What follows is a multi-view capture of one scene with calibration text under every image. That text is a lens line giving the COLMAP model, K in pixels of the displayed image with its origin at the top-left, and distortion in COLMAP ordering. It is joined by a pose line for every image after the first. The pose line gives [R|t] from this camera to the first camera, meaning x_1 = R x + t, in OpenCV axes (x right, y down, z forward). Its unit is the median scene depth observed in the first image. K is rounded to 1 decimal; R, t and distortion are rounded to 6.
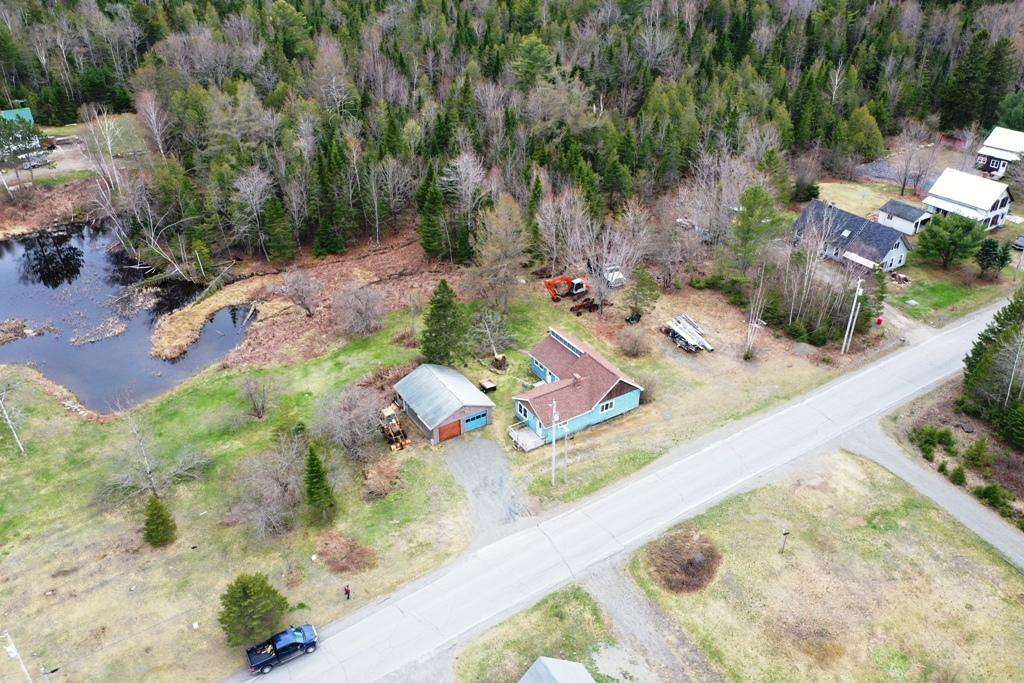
lens RADIAL K [[813.3, 0, 509.0], [0, 813.3, 339.2], [0, 0, 1]] dist [0.013583, 0.006027]
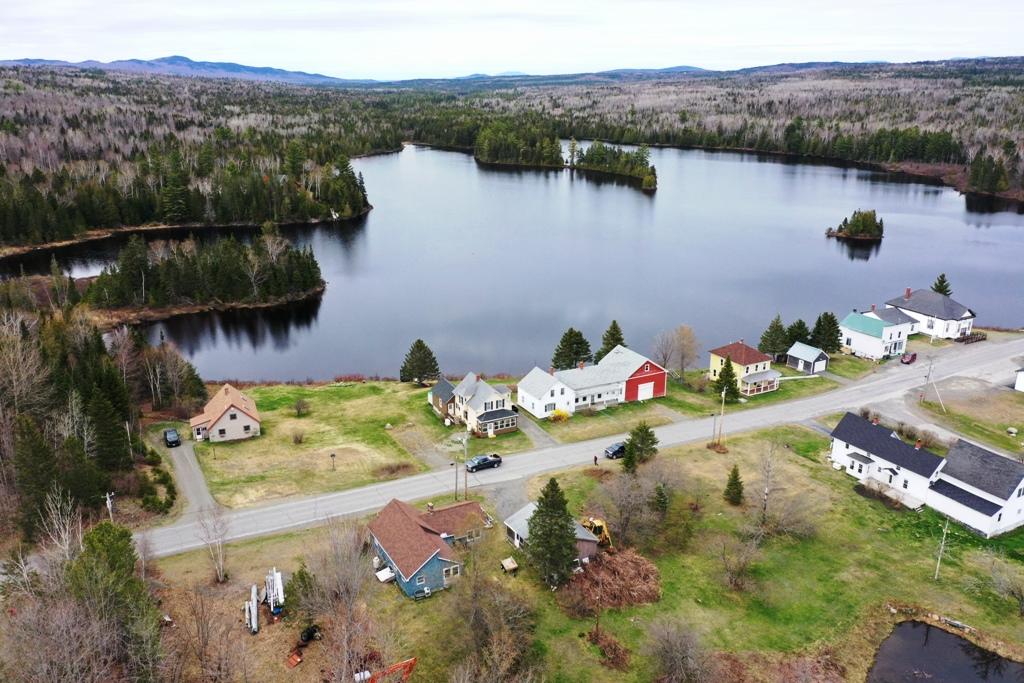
lens RADIAL K [[813.3, 0, 511.0], [0, 813.3, 339.1], [0, 0, 1]] dist [0.013583, 0.006027]
pose [[-0.998293, -0.024312, 0.053107, -0.079820], [0.024100, 0.656781, 0.753696, -0.933706], [-0.053203, 0.753689, -0.655074, 1.539334]]
